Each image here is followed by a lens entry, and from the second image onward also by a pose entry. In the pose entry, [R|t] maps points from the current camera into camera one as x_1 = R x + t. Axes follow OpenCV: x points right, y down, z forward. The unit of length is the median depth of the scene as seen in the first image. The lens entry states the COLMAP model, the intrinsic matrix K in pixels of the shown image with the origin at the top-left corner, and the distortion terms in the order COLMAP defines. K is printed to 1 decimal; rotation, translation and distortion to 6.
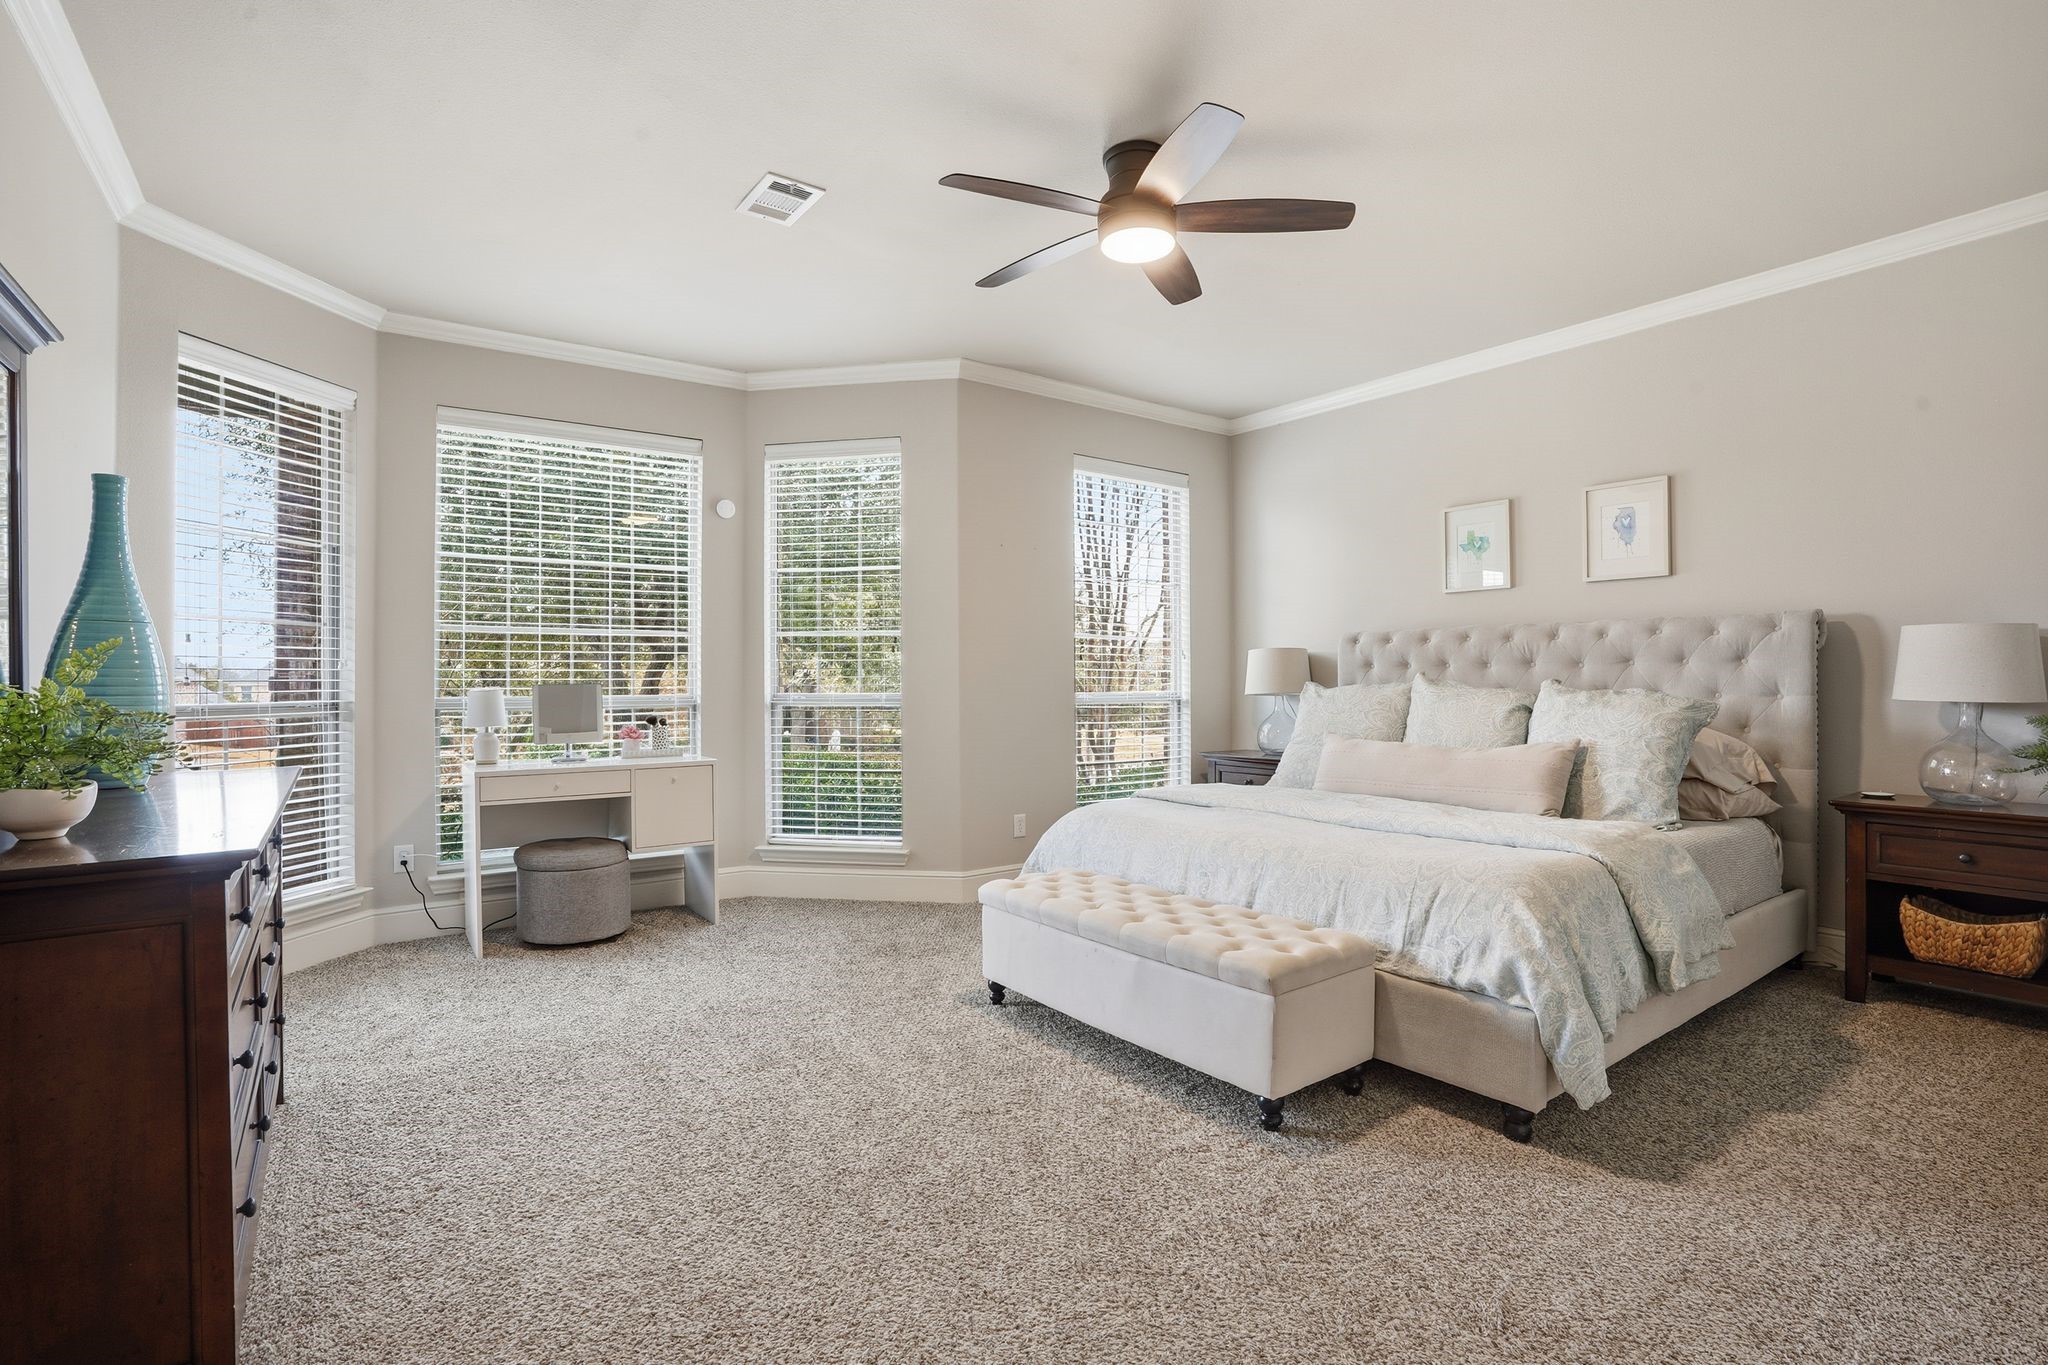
lens RADIAL K [[962.7, 0, 1027.8], [0, 962.7, 689.1], [0, 0, 1]] dist [-0.072809, 0.028491]
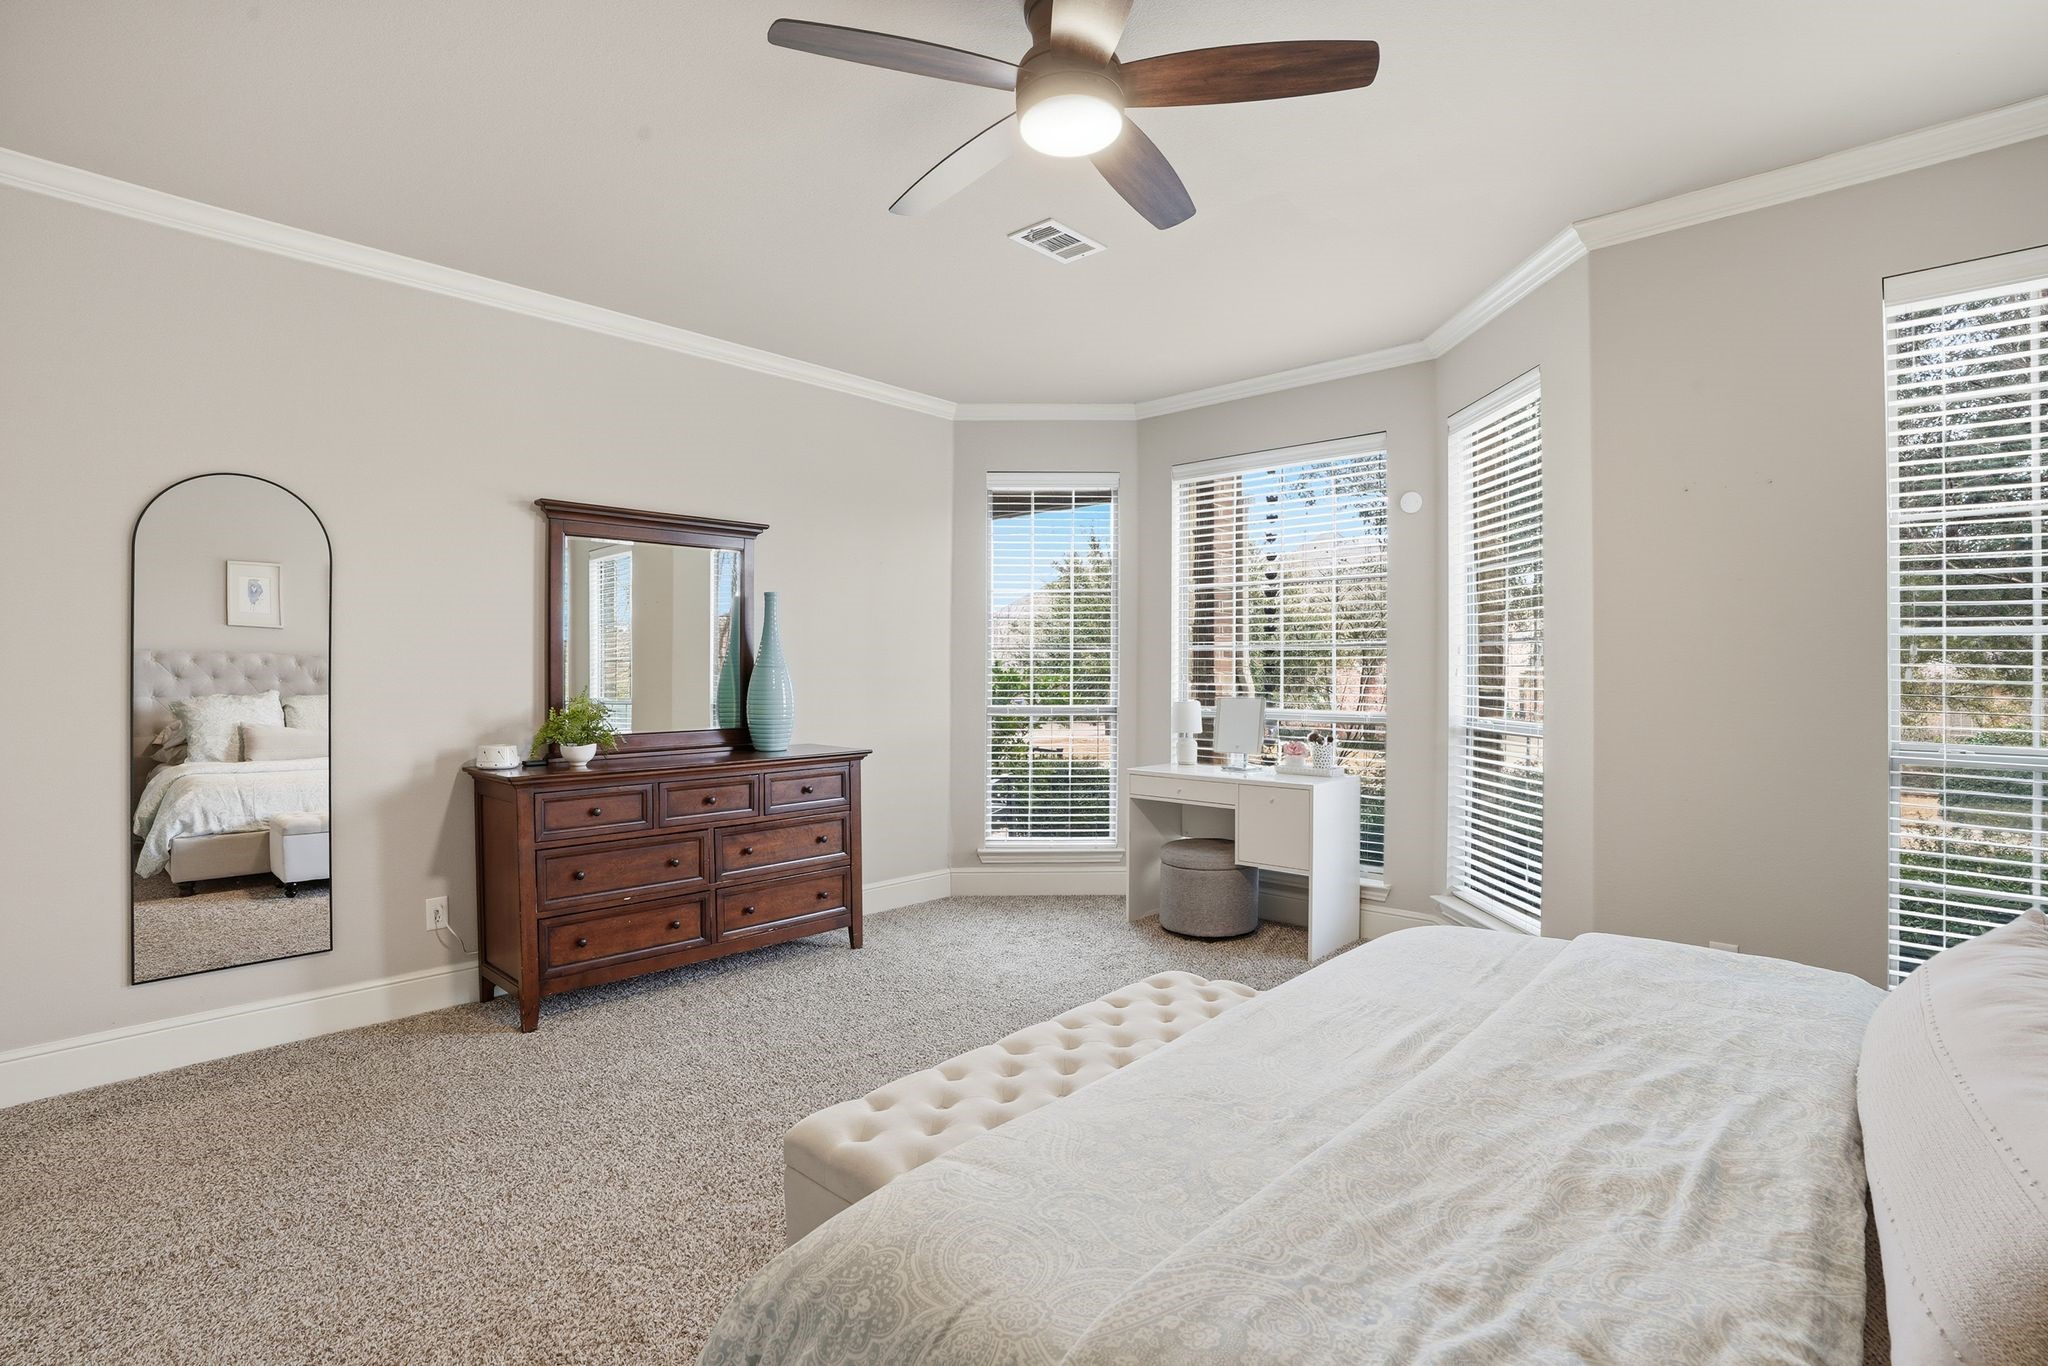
lens RADIAL K [[962.7, 0, 1027.8], [0, 962.7, 689.6], [0, 0, 1]] dist [-0.072809, 0.028491]
pose [[0.199776, 0.024078, -0.979546, 0.588547], [-0.011478, 0.999687, 0.022232, -0.040351], [0.979774, 0.006802, 0.199989, 0.599920]]
